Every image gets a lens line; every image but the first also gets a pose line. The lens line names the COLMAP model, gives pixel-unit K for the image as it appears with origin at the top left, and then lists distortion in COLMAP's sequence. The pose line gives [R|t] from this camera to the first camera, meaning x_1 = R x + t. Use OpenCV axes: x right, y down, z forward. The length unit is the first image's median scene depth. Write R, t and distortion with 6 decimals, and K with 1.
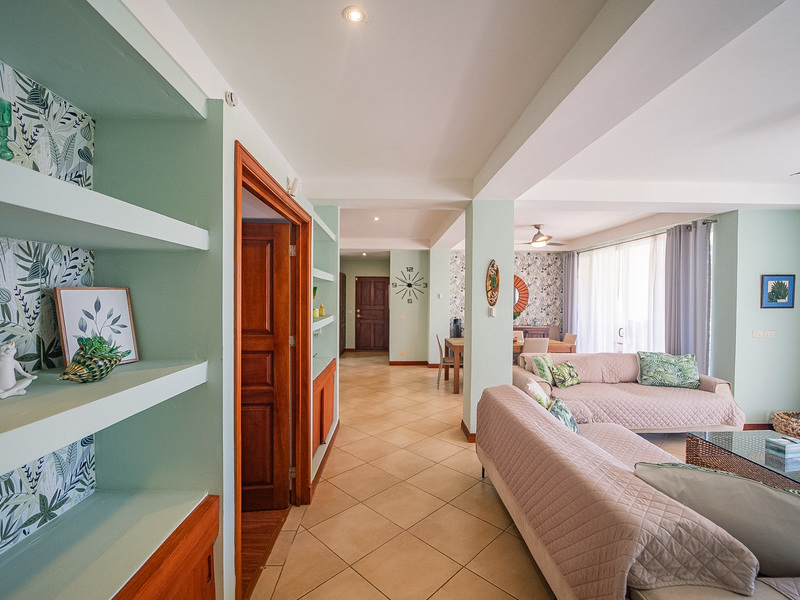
lens RADIAL K [[366.5, 0, 392.1], [0, 366.5, 301.6], [0, 0, 1]] dist [-0.016133, -0.000382]
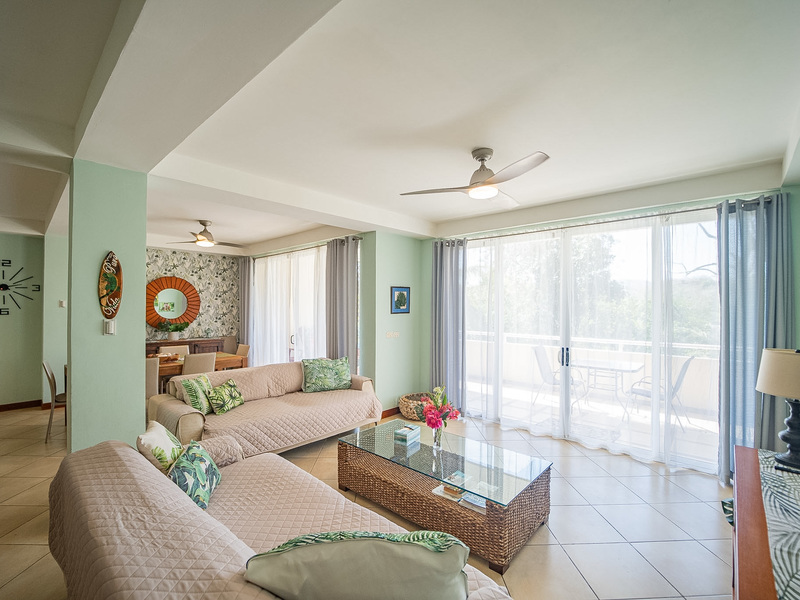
lens RADIAL K [[366.5, 0, 407.6], [0, 366.5, 305.6], [0, 0, 1]] dist [-0.016133, -0.000382]
pose [[0.670032, -0.004487, 0.742319, 0.132286], [0.011840, 0.999919, -0.004643, -0.002870], [-0.742238, 0.011900, 0.670030, 0.118474]]
